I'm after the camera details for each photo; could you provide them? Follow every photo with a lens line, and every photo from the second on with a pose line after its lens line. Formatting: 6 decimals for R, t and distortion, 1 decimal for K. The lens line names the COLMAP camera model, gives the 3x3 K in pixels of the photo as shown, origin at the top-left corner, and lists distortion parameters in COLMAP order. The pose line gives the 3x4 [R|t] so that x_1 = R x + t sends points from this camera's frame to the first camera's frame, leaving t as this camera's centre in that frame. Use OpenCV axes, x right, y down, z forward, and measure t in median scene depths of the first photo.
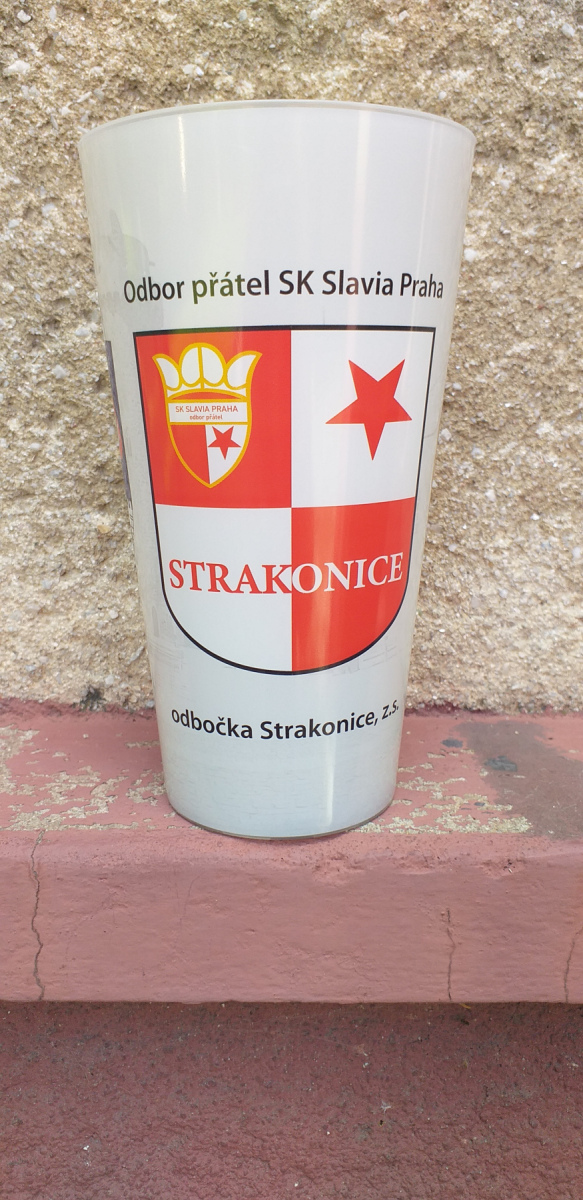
lens RADIAL K [[983.0, 0, 286.3], [0, 983.0, 604.2], [0, 0, 1]] dist [-0.007797, -0.013522]
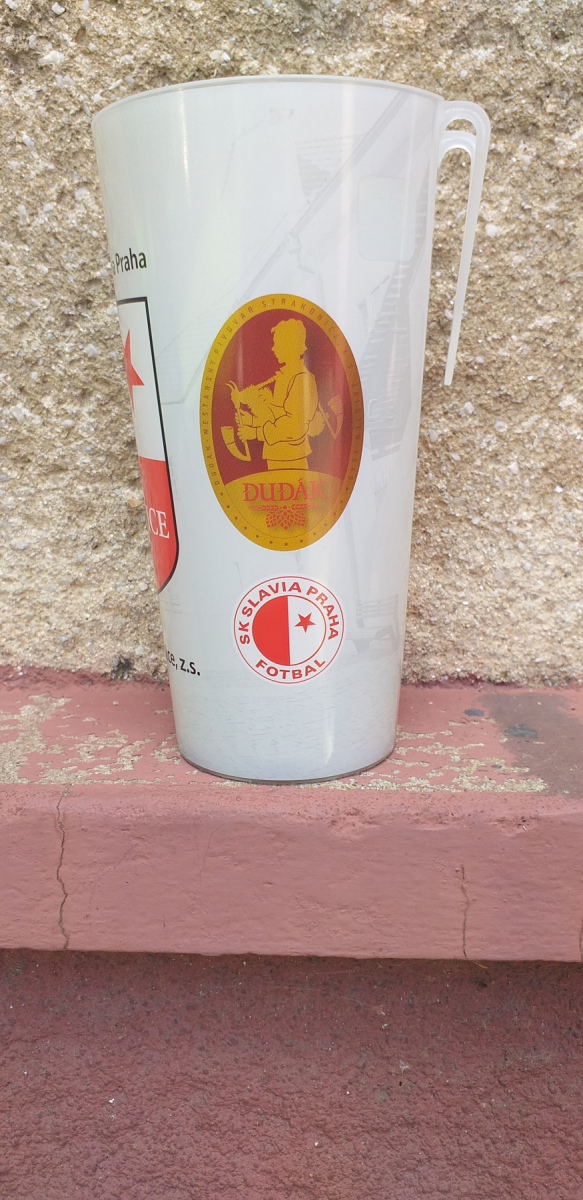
lens RADIAL K [[983.0, 0, 287.5], [0, 983.0, 605.6], [0, 0, 1]] dist [-0.007797, -0.013522]
pose [[0.998659, 0.001992, -0.051739, 0.030051], [-0.002501, 0.999949, -0.009782, 0.042990], [0.051717, 0.009898, 0.998613, -0.020259]]
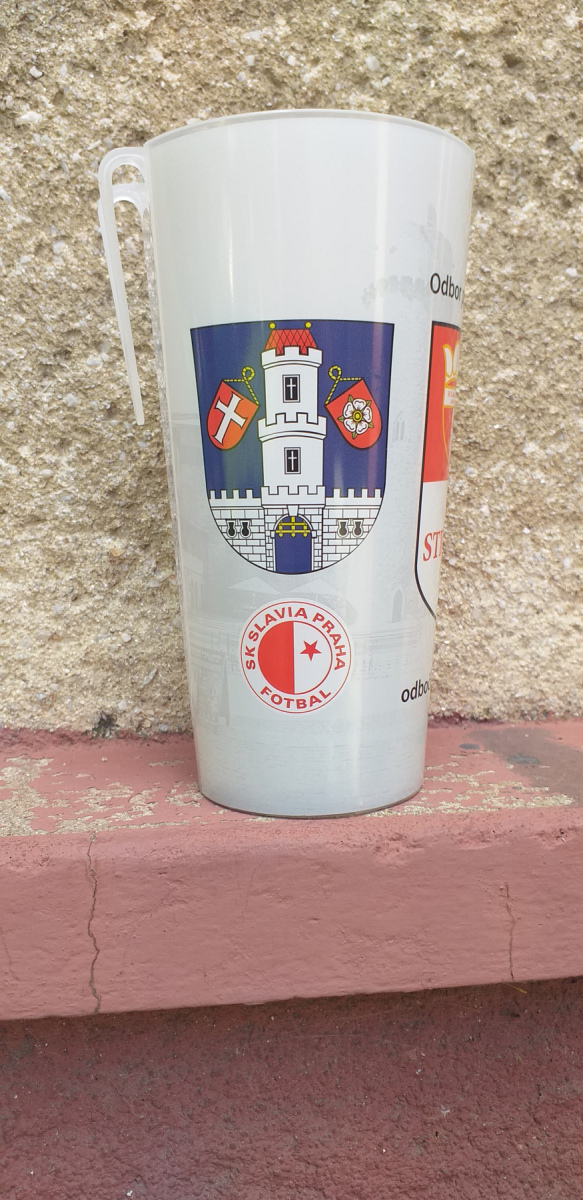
lens RADIAL K [[983.0, 0, 287.3], [0, 983.0, 604.2], [0, 0, 1]] dist [-0.007797, -0.013522]
pose [[0.992646, -0.033644, 0.116287, -0.136732], [0.048032, 0.991215, -0.123228, 0.114401], [-0.111120, 0.127907, 0.985542, -0.006272]]
